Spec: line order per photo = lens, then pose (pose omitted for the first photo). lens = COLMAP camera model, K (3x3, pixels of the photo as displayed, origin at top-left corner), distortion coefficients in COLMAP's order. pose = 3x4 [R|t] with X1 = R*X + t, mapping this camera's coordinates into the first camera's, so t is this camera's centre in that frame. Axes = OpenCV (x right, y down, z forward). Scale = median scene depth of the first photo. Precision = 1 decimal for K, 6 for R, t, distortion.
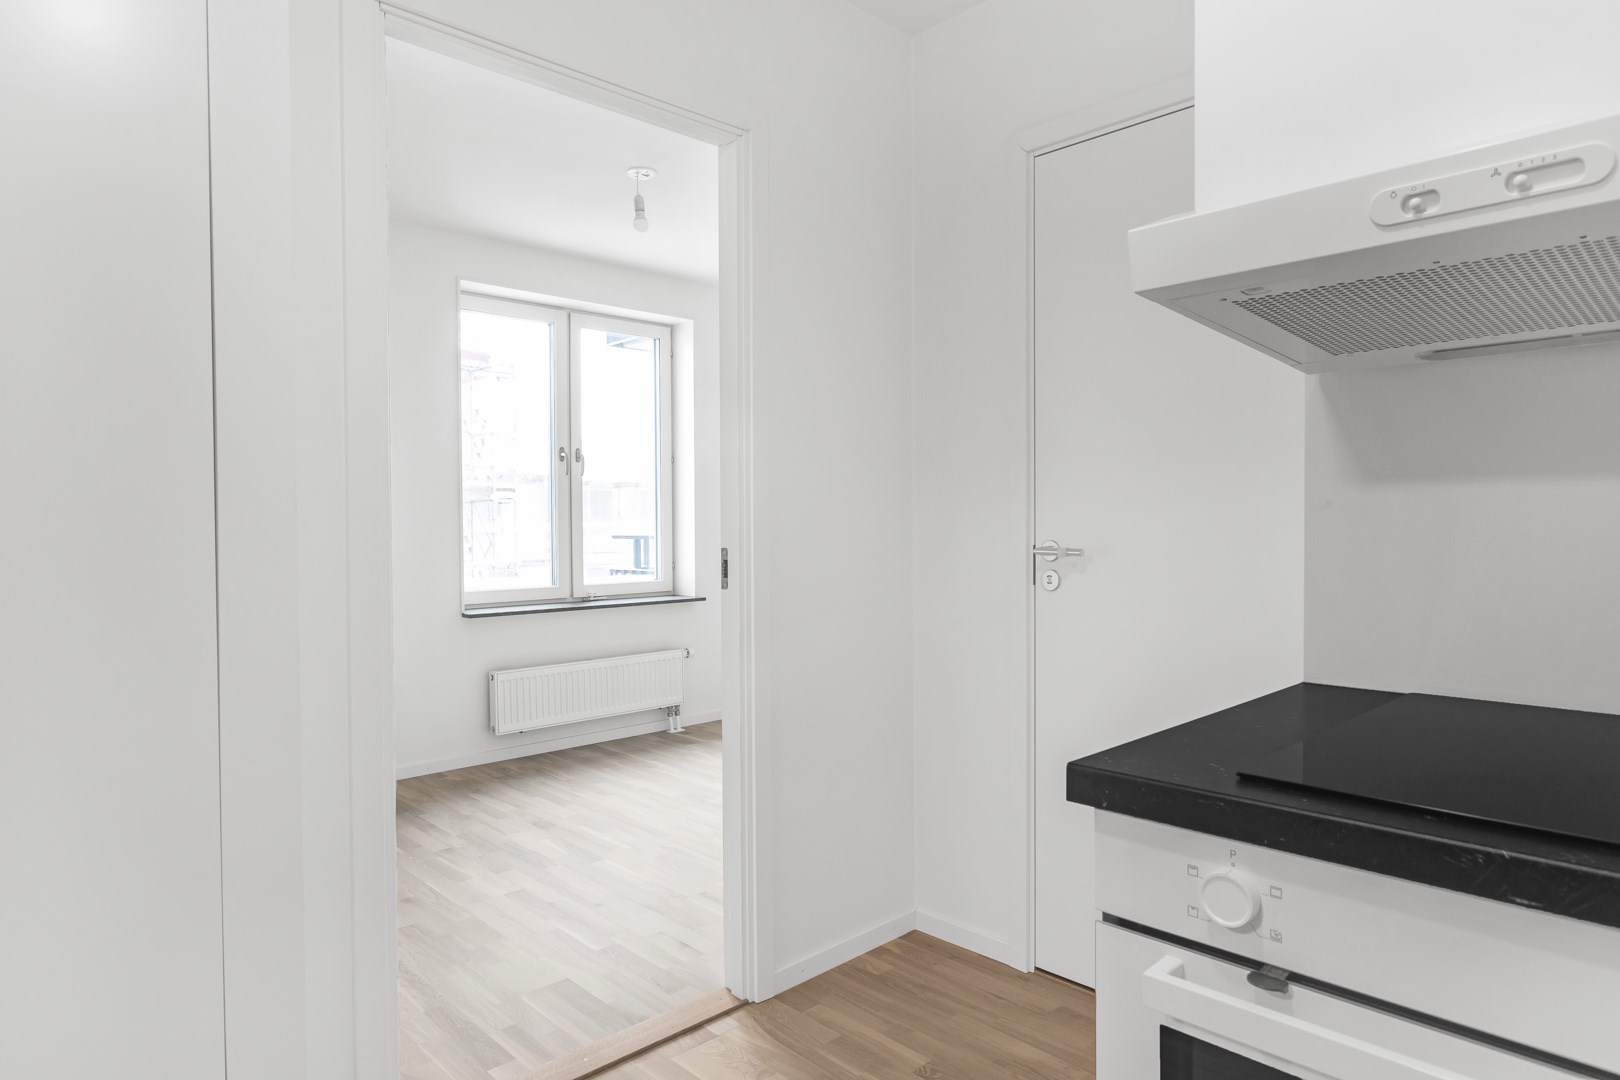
lens RADIAL K [[978.0, 0, 800.8], [0, 978.0, 538.1], [0, 0, 1]] dist [-0.013858, 0.000655]
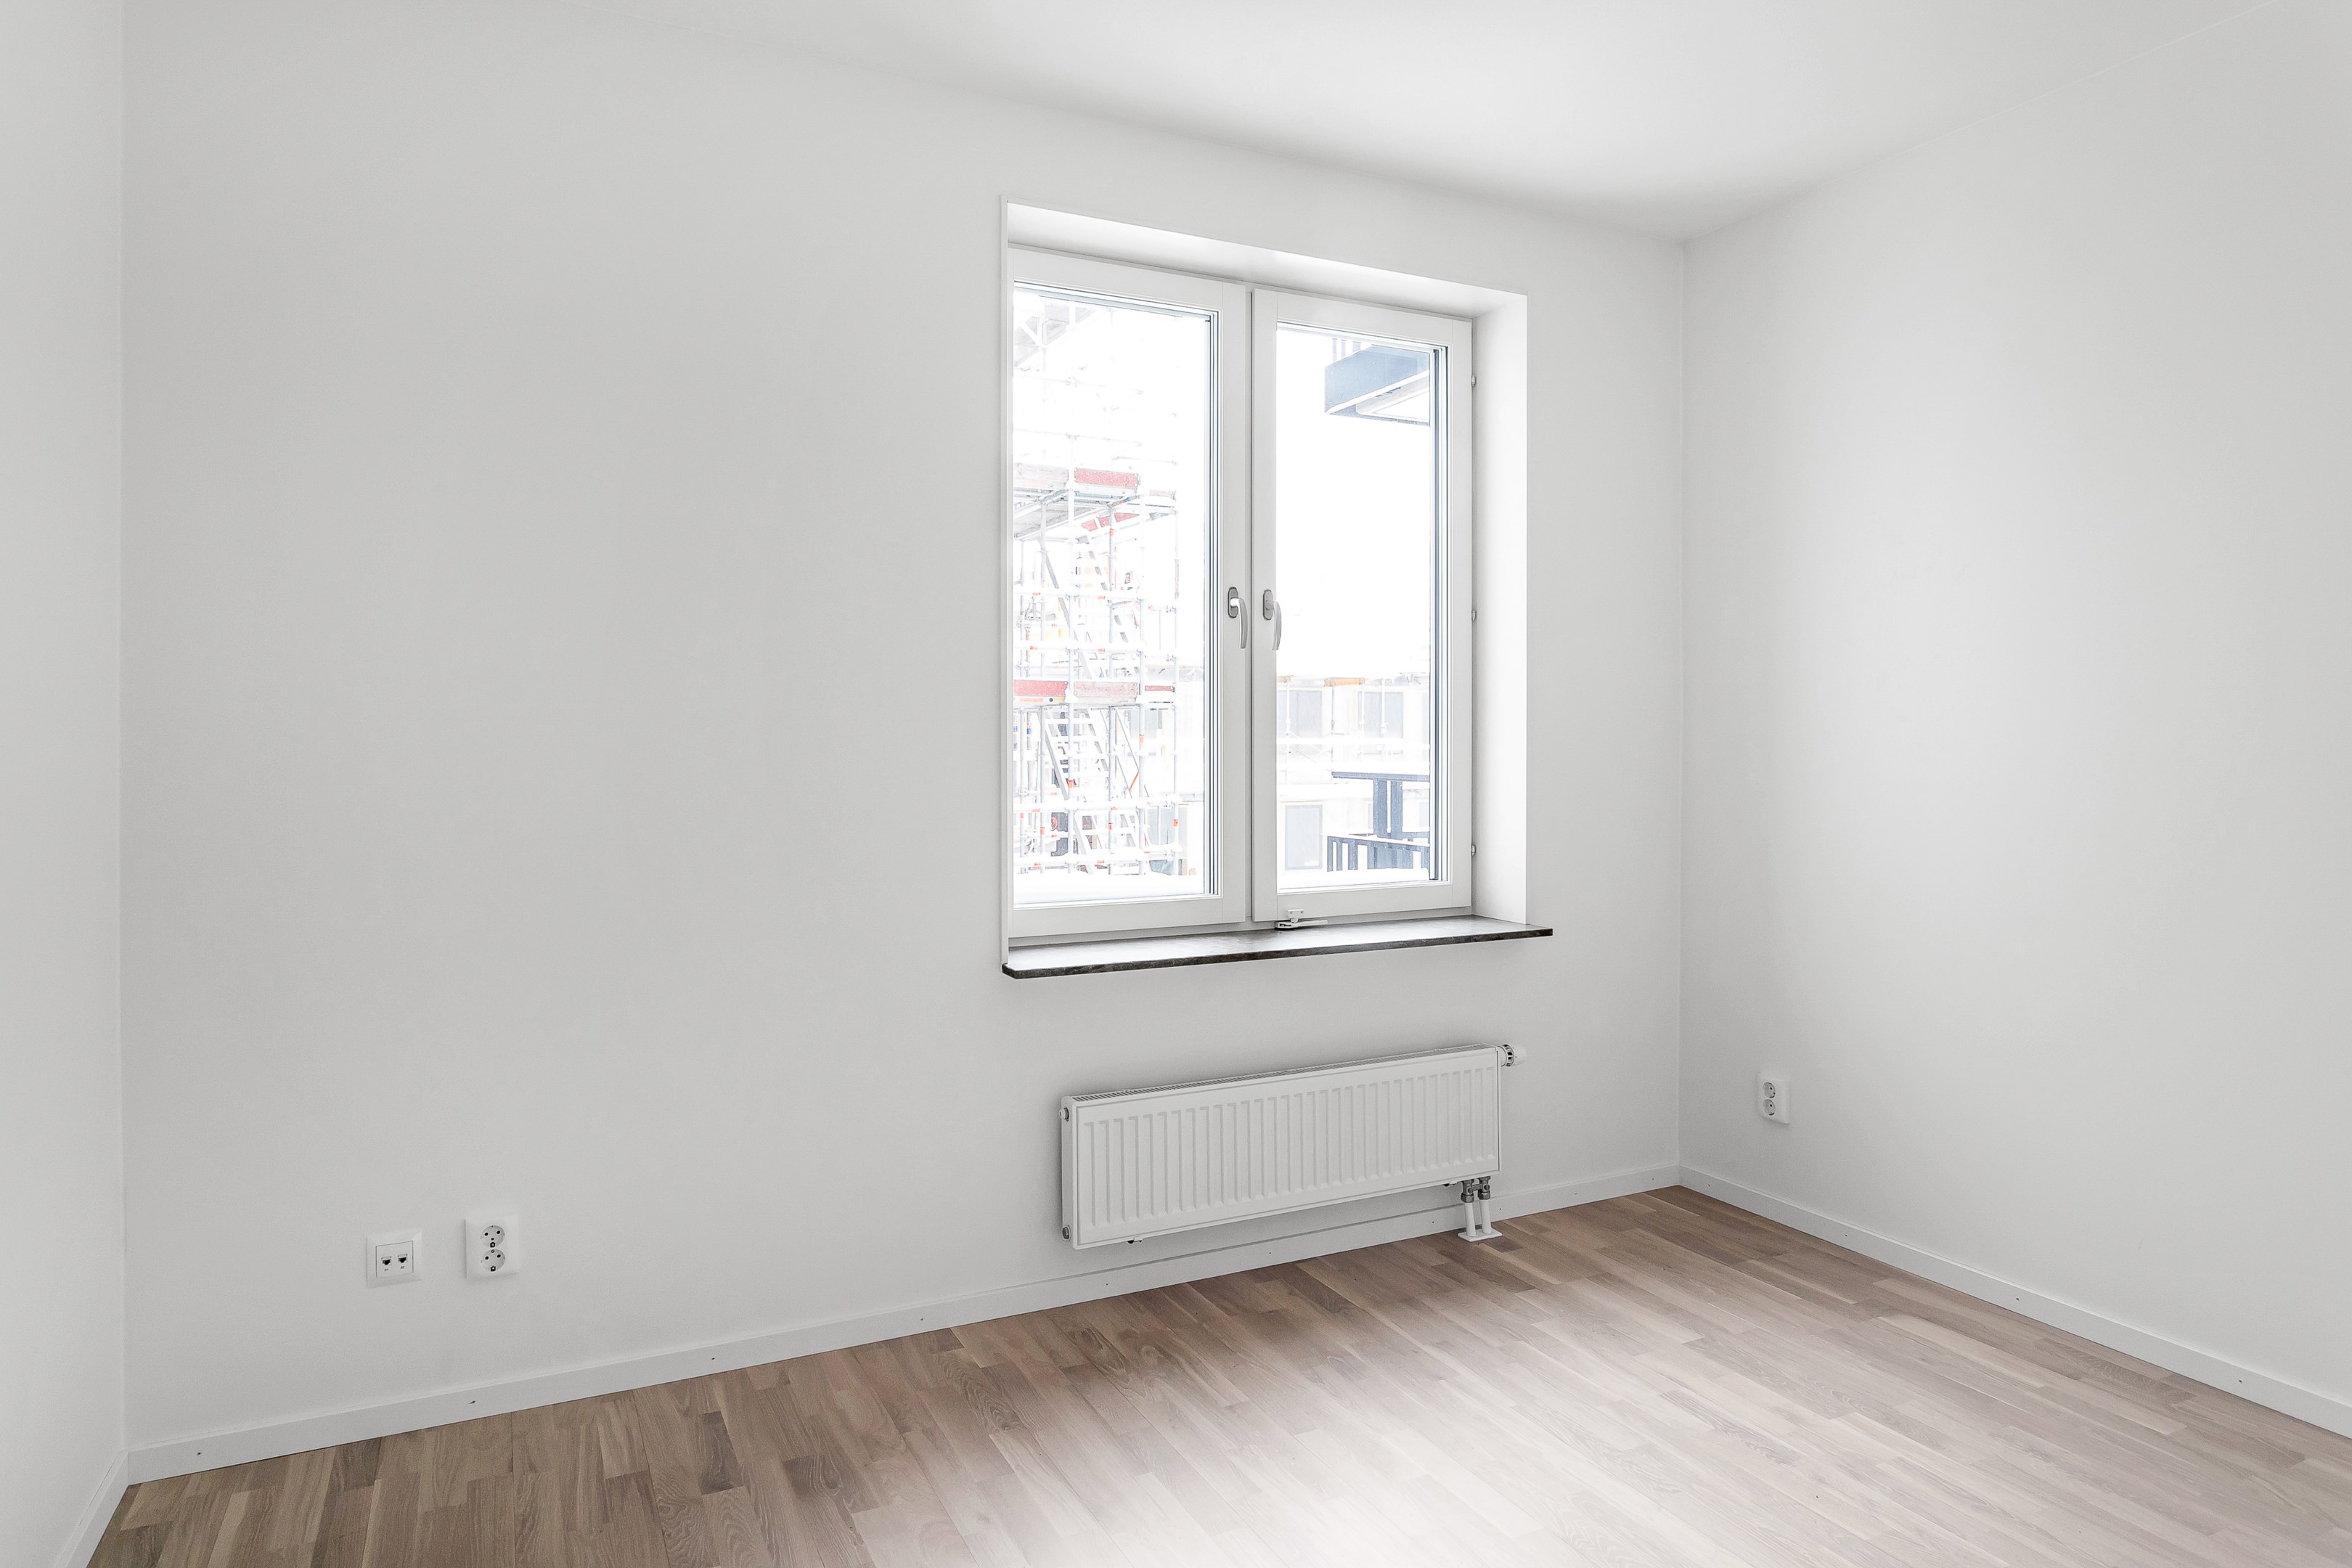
lens RADIAL K [[1419.9, 0, 1162.6], [0, 1419.9, 781.3], [0, 0, 1]] dist [-0.013858, 0.000655]
pose [[0.954921, 0.014374, -0.296513, -0.079107], [-0.009854, 0.999811, 0.016735, -0.013934], [0.296698, -0.013059, 0.954882, 0.360255]]
